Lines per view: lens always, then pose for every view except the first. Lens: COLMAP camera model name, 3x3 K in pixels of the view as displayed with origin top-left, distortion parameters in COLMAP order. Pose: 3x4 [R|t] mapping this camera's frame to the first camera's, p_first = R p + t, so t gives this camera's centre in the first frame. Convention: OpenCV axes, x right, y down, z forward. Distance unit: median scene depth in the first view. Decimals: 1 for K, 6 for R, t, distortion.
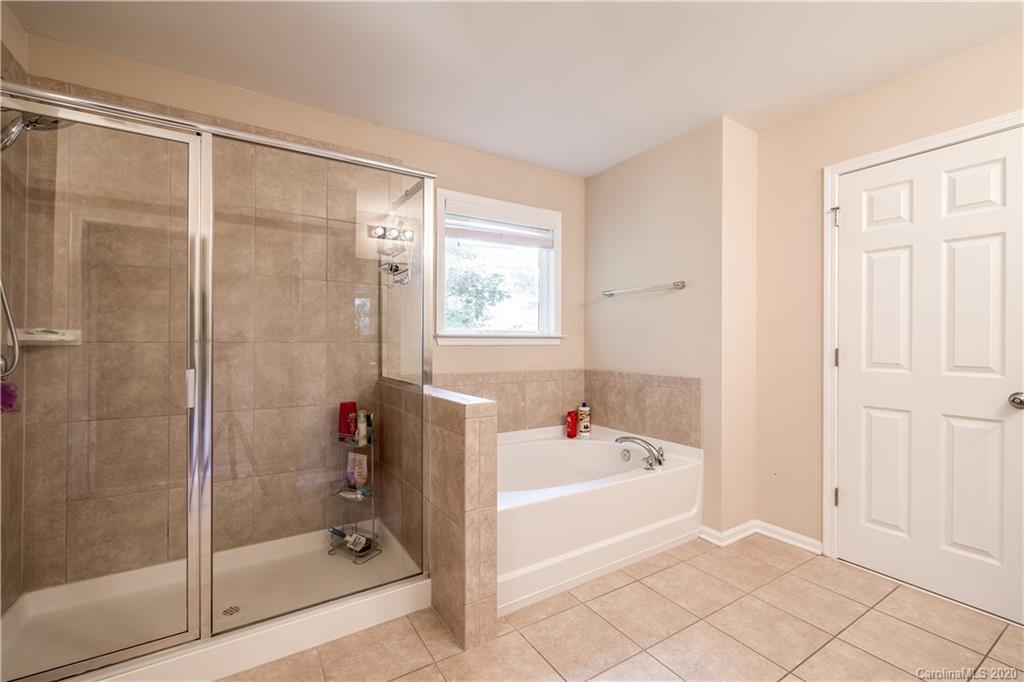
lens RADIAL K [[435.4, 0, 511.1], [0, 435.4, 344.0], [0, 0, 1]] dist [-0.000818, 0.000511]
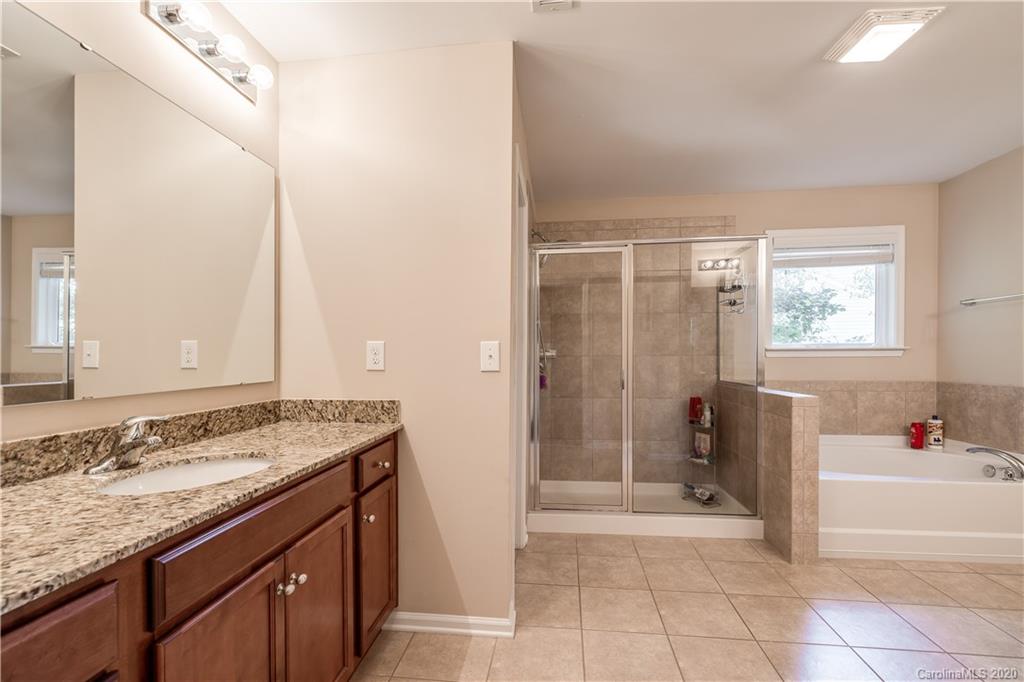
lens RADIAL K [[435.4, 0, 514.9], [0, 435.4, 363.3], [0, 0, 1]] dist [-0.000818, 0.000511]
pose [[0.782570, 0.003565, -0.622553, 0.047882], [0.004461, 0.999926, 0.011335, 0.003086], [0.622547, -0.011648, 0.782496, -0.455824]]
